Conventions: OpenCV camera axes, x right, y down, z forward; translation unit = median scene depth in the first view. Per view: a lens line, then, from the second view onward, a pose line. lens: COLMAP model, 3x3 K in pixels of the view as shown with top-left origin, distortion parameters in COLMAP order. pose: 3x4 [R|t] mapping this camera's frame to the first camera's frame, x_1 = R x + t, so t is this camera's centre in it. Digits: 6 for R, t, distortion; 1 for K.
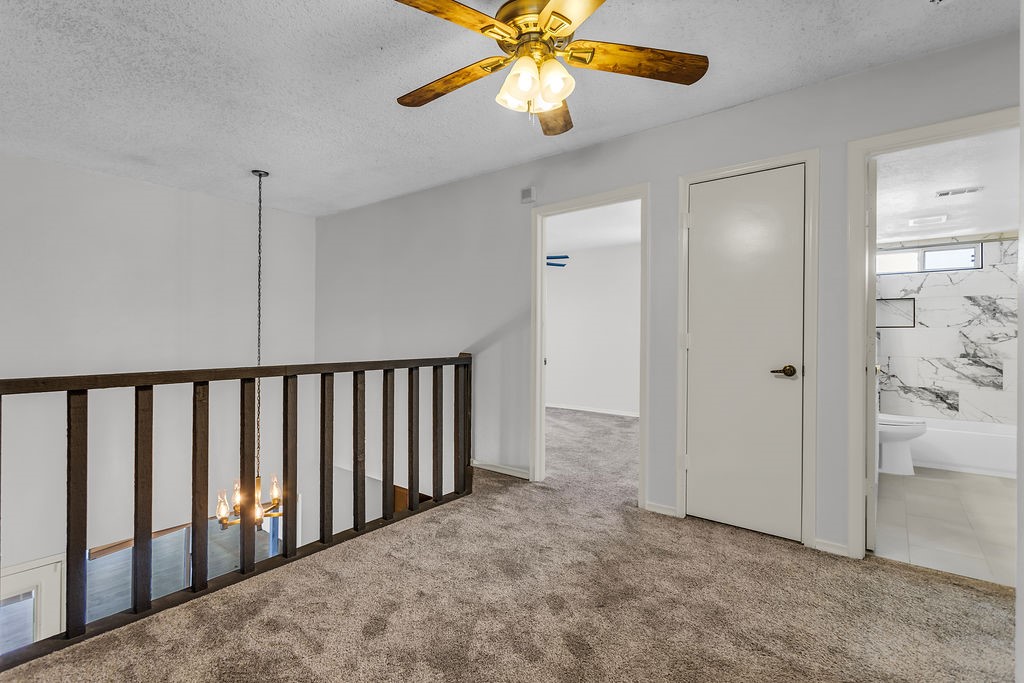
lens RADIAL K [[484.1, 0, 515.2], [0, 484.1, 347.9], [0, 0, 1]] dist [-0.000044, 0.000316]
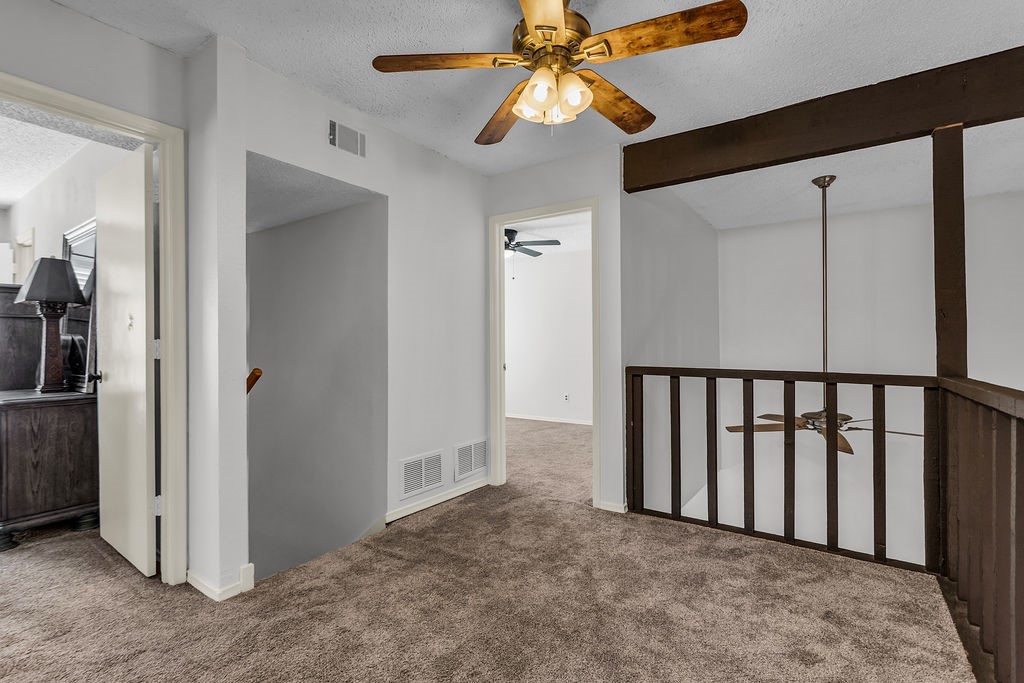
lens RADIAL K [[484.1, 0, 506.1], [0, 484.1, 340.0], [0, 0, 1]] dist [-0.000044, 0.000316]
pose [[-0.999655, 0.010353, -0.024127, 0.116810], [0.010296, 0.999944, 0.002474, -0.040091], [0.024151, 0.002225, -0.999706, 1.448772]]
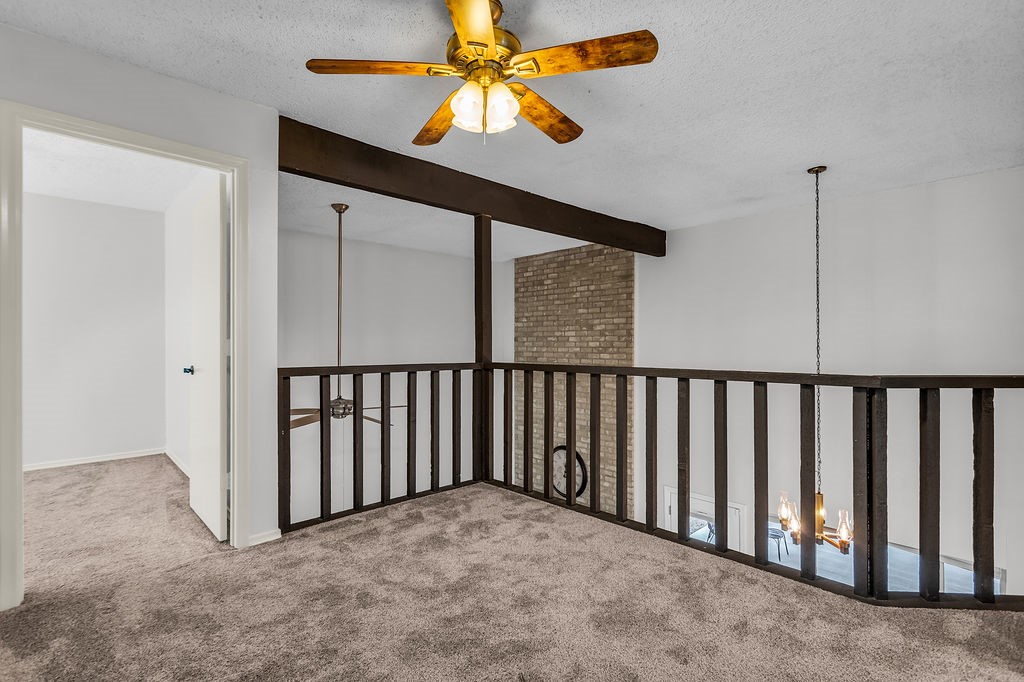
lens RADIAL K [[484.1, 0, 511.2], [0, 484.1, 337.1], [0, 0, 1]] dist [-0.000044, 0.000316]
pose [[-0.159131, -0.002058, -0.987255, 0.787192], [-0.008933, 0.999960, -0.000645, -0.040065], [0.987217, 0.008716, -0.159143, 0.878636]]
